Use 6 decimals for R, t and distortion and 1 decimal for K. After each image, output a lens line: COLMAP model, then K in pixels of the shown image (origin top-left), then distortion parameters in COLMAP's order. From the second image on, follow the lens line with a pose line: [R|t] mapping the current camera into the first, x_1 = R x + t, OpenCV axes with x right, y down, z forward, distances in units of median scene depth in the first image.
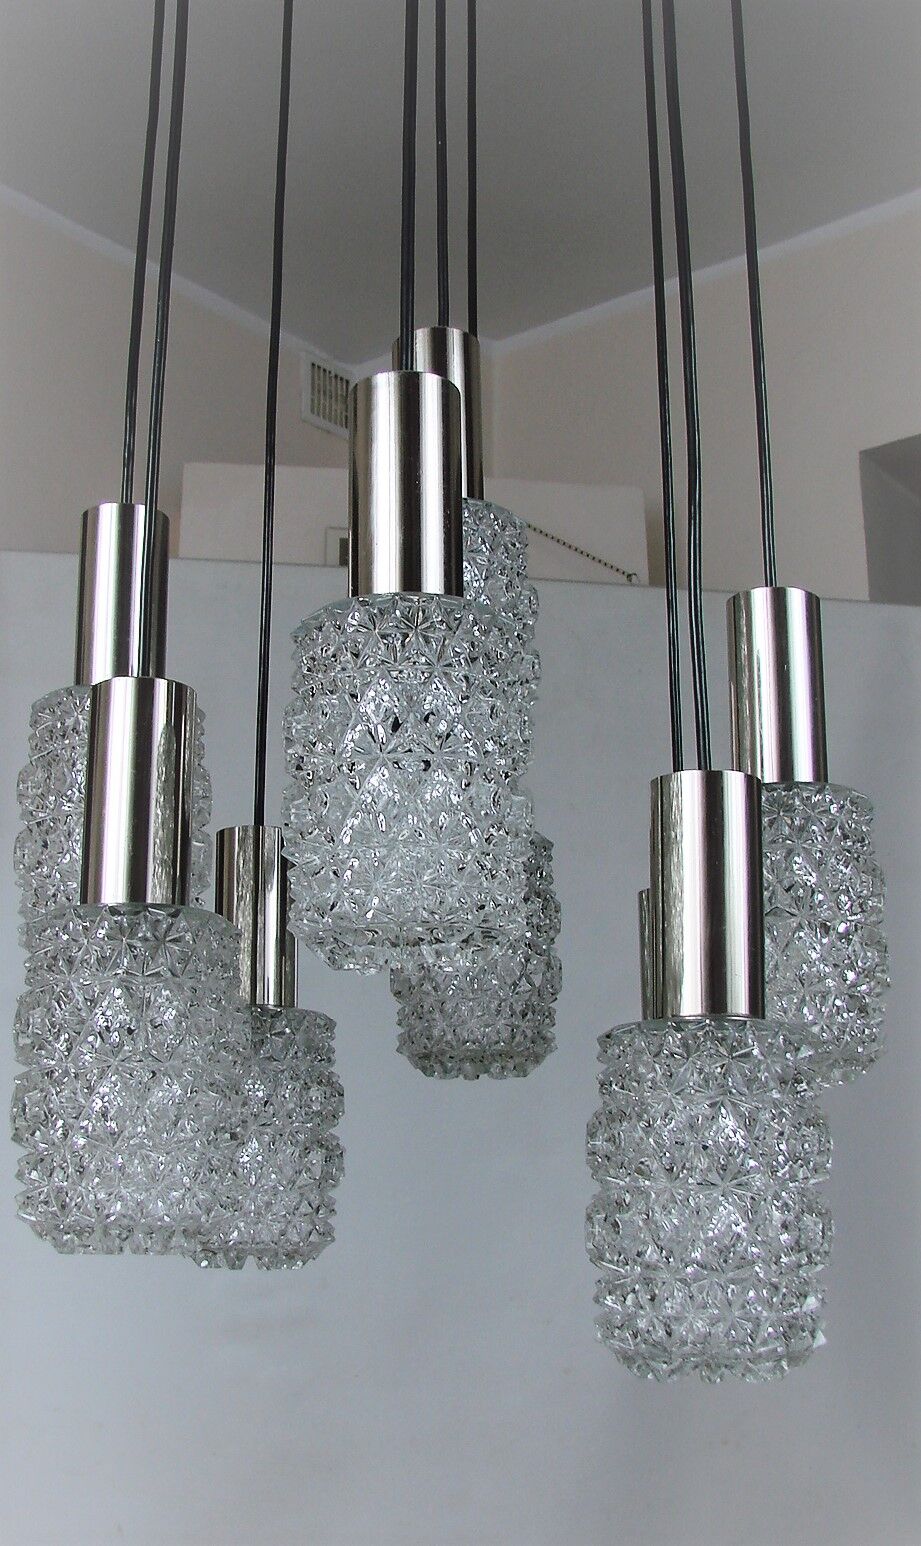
lens RADIAL K [[1794.1, 0, 435.2], [0, 1794.1, 792.8], [0, 0, 1]] dist [-0.185410, 0.000000]
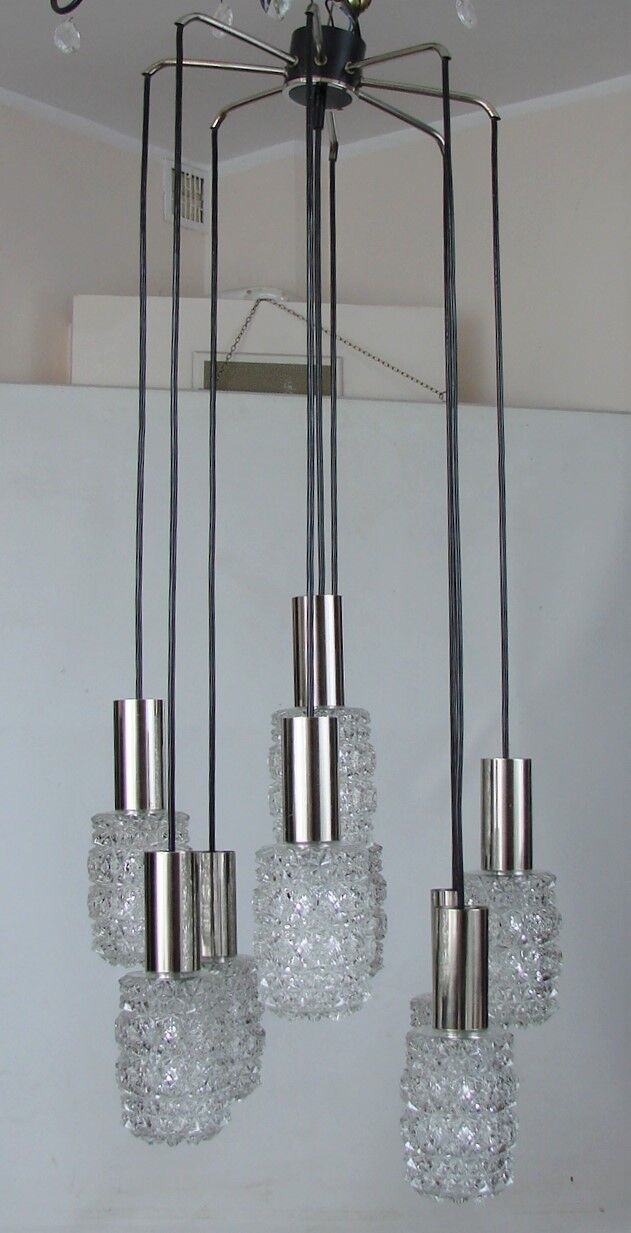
lens RADIAL K [[1779.2, 0, 318.6], [0, 1779.2, 609.8], [0, 0, 1]] dist [-0.167177, 0.000000]
pose [[0.999416, -0.006857, 0.033476, -0.072153], [0.001832, 0.989005, 0.147873, -0.637748], [-0.034122, -0.147725, 0.988440, -0.910961]]
